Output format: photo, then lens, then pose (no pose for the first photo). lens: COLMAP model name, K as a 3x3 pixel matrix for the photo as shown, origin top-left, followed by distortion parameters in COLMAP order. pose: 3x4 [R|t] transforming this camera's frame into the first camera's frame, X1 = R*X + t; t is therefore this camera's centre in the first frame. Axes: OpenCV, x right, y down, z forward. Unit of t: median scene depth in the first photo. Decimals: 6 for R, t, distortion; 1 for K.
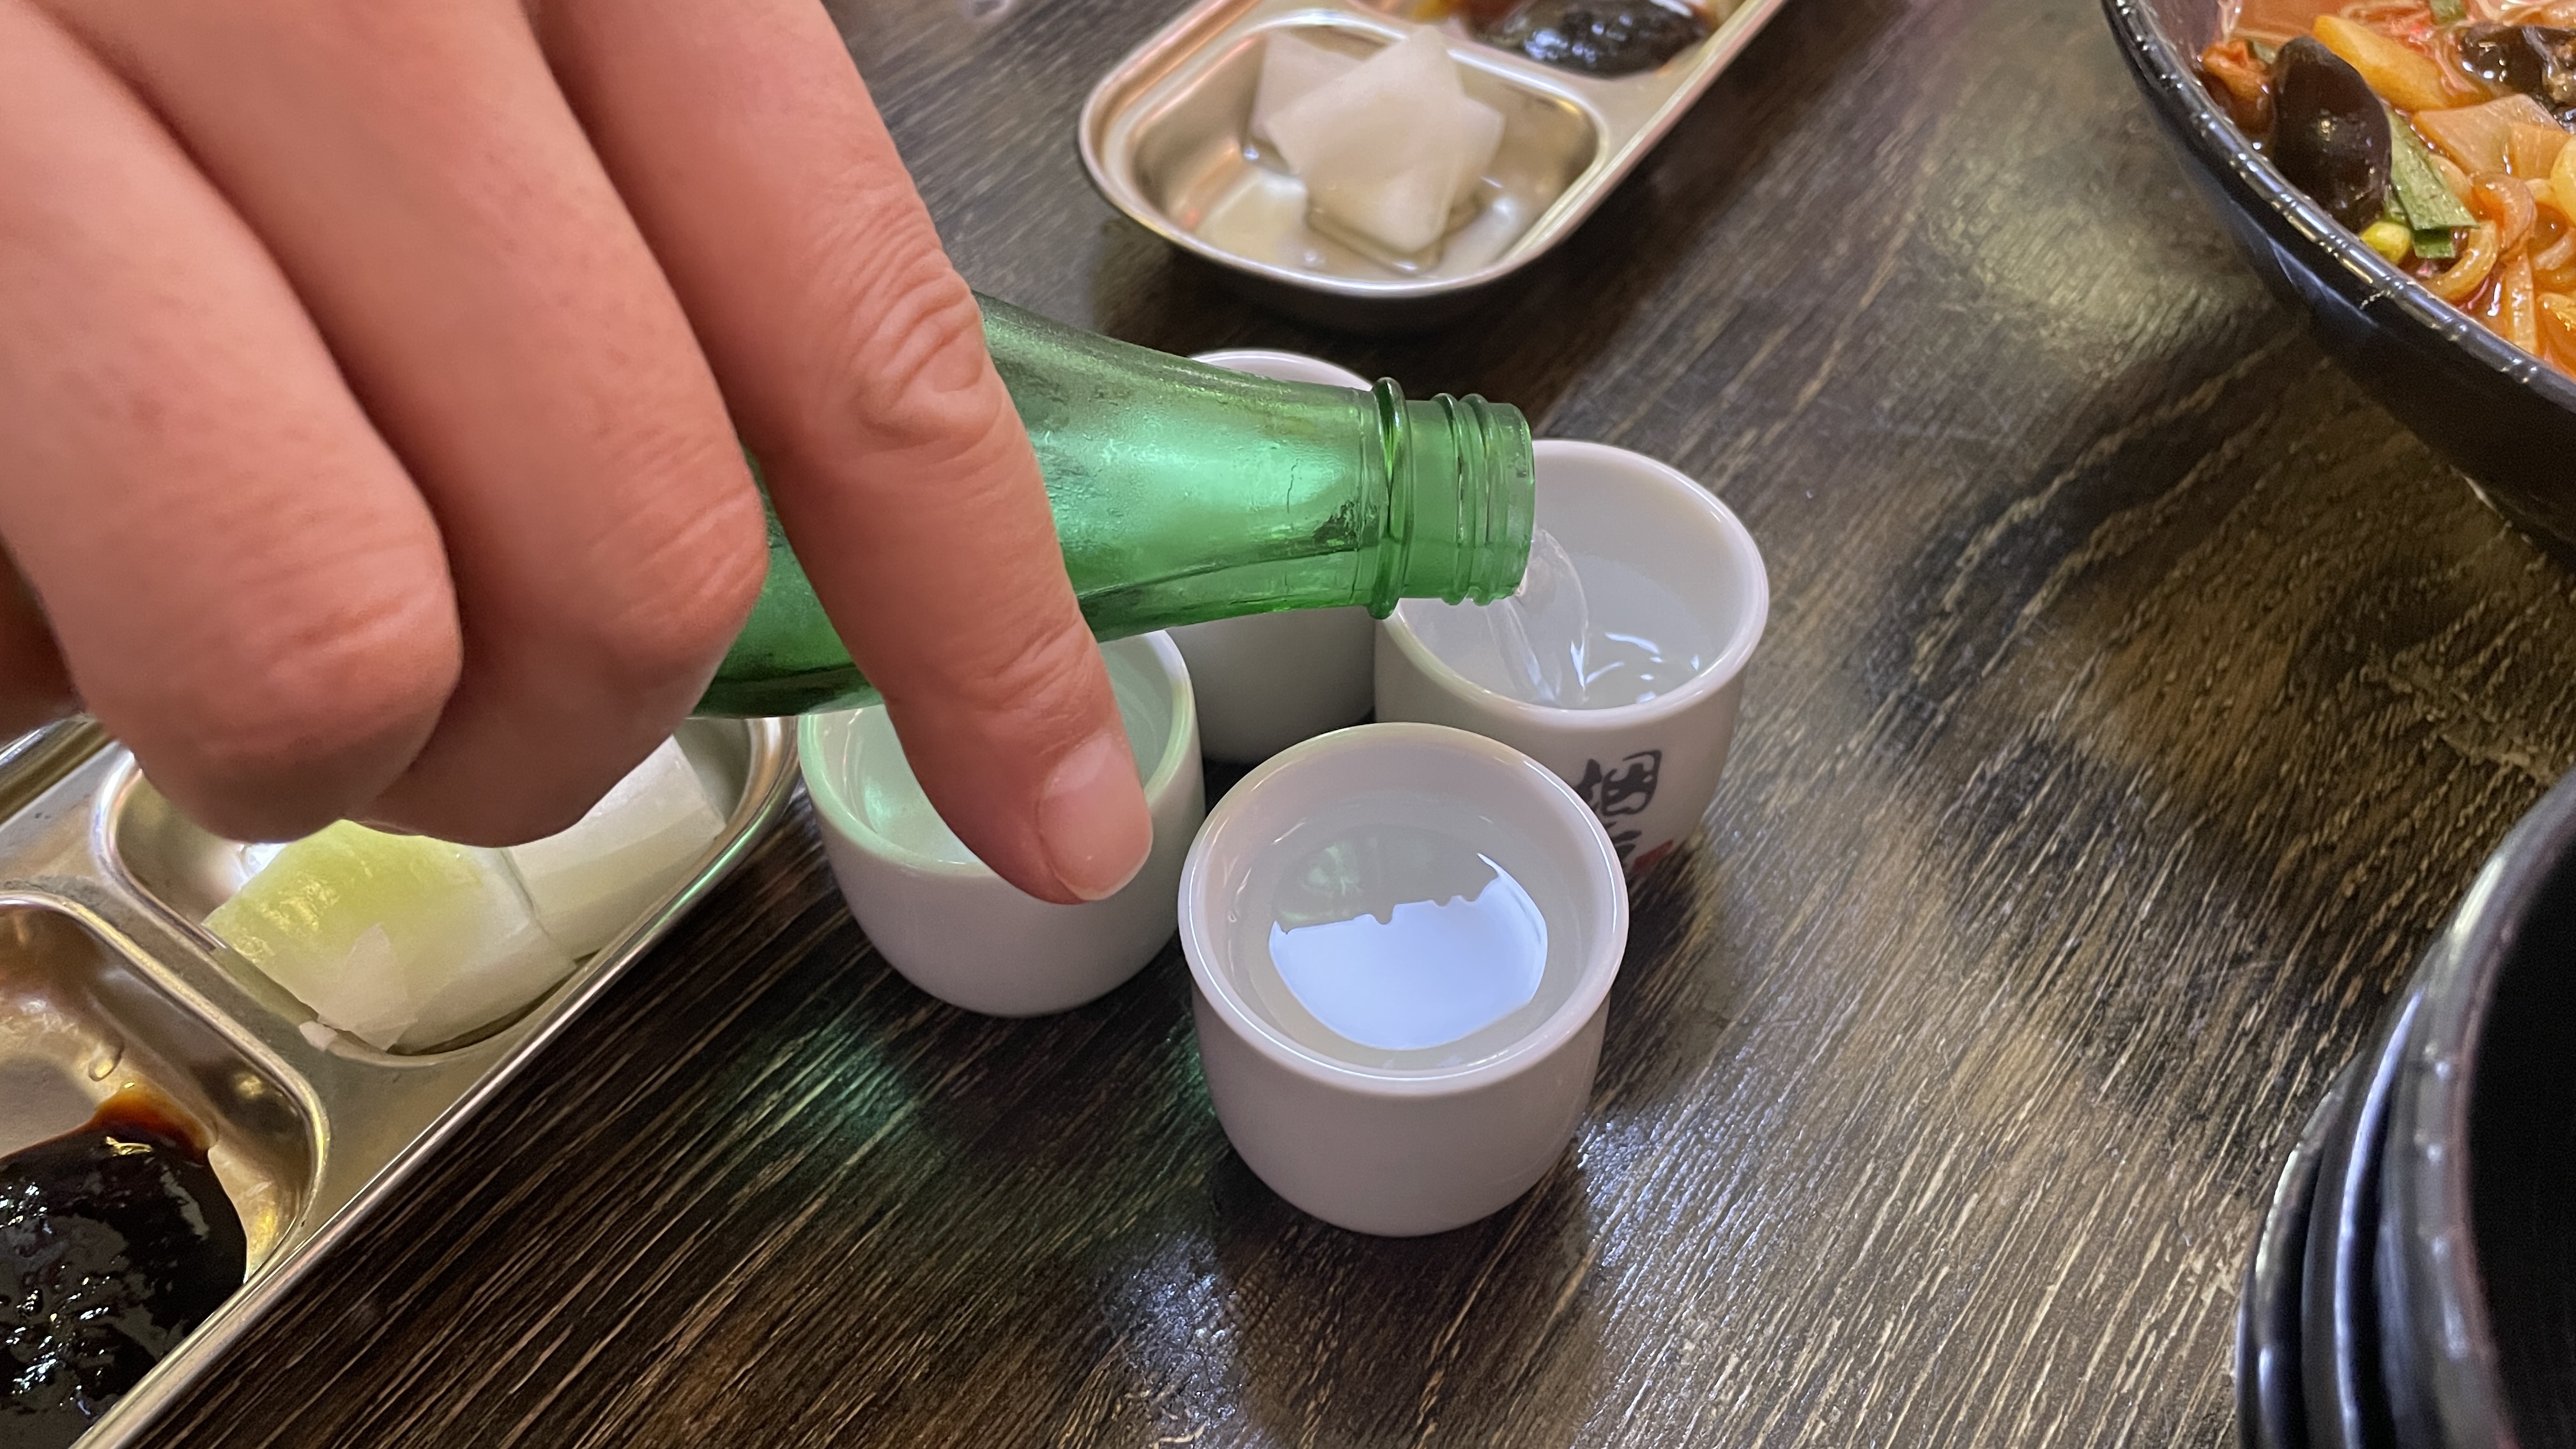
lens RADIAL K [[1994.2, 0, 1296.4], [0, 1994.2, 722.6], [0, 0, 1]] dist [0.012119, -0.038602]
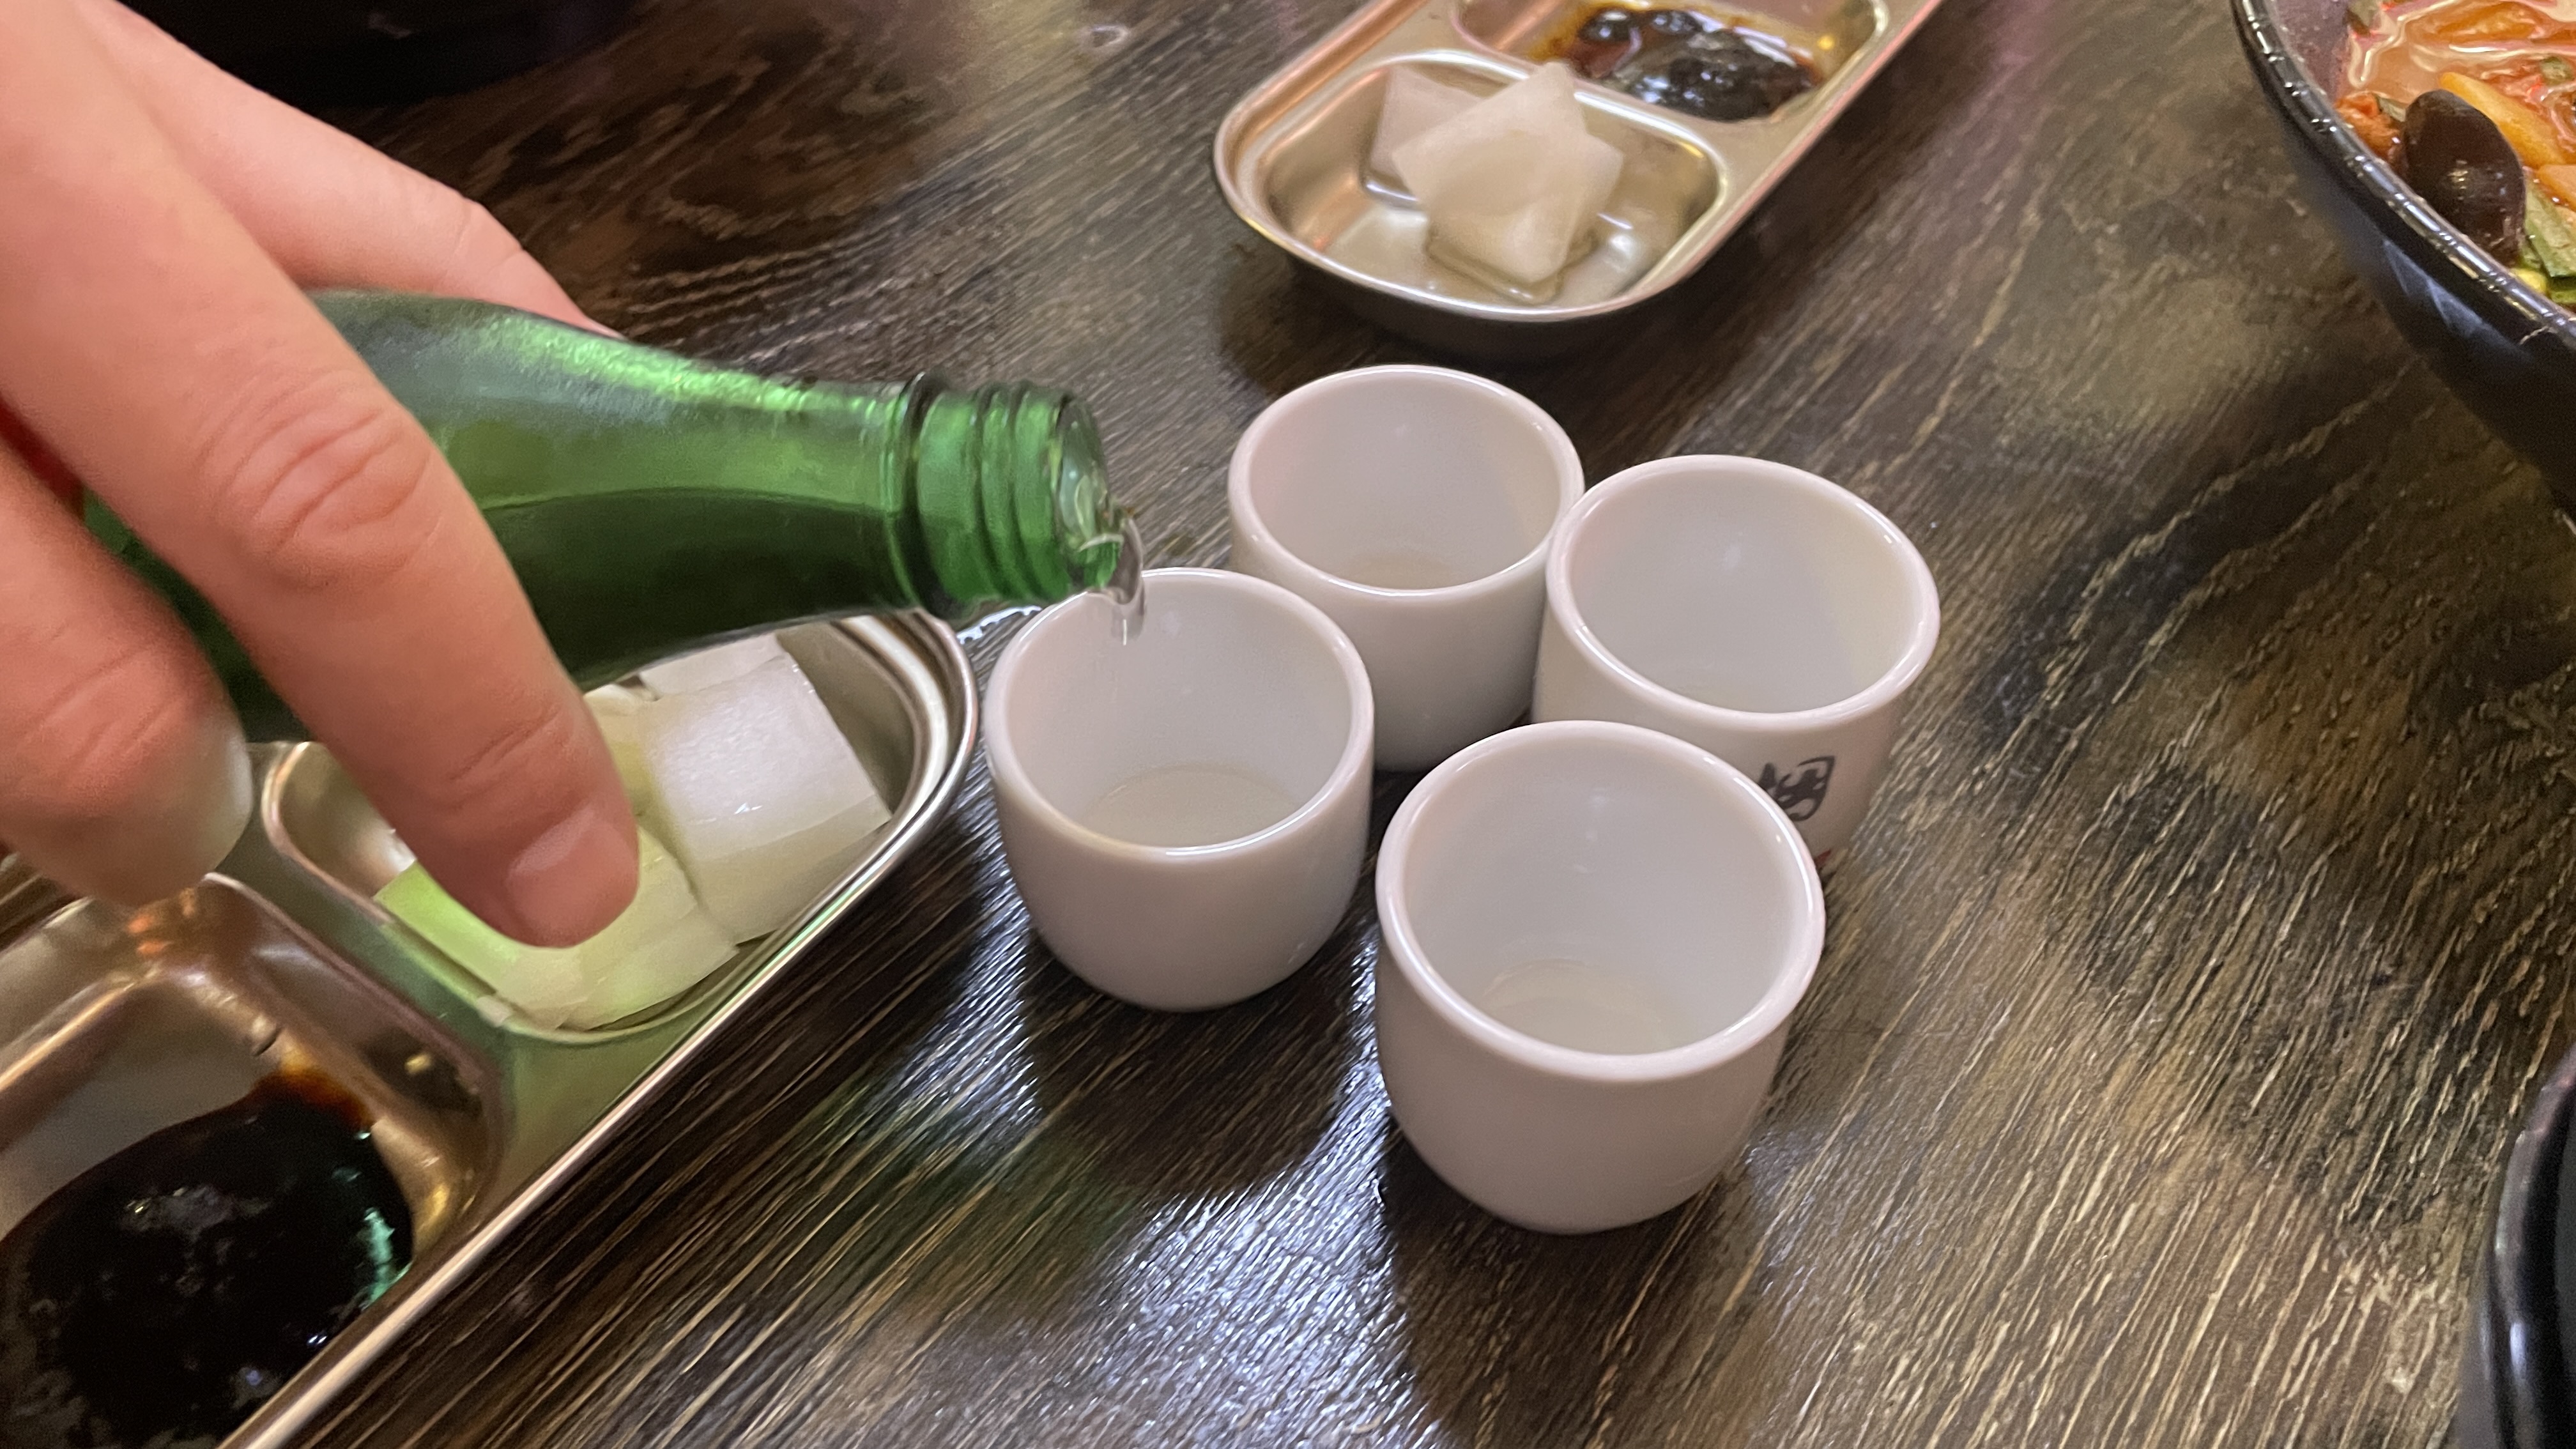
lens RADIAL K [[1994.2, 0, 1279.8], [0, 1994.2, 724.4], [0, 0, 1]] dist [0.012119, -0.038602]
pose [[0.999557, 0.024578, 0.016779, -0.108783], [-0.023996, 0.999133, -0.034017, 0.035631], [-0.017601, 0.033600, 0.999280, -0.012127]]
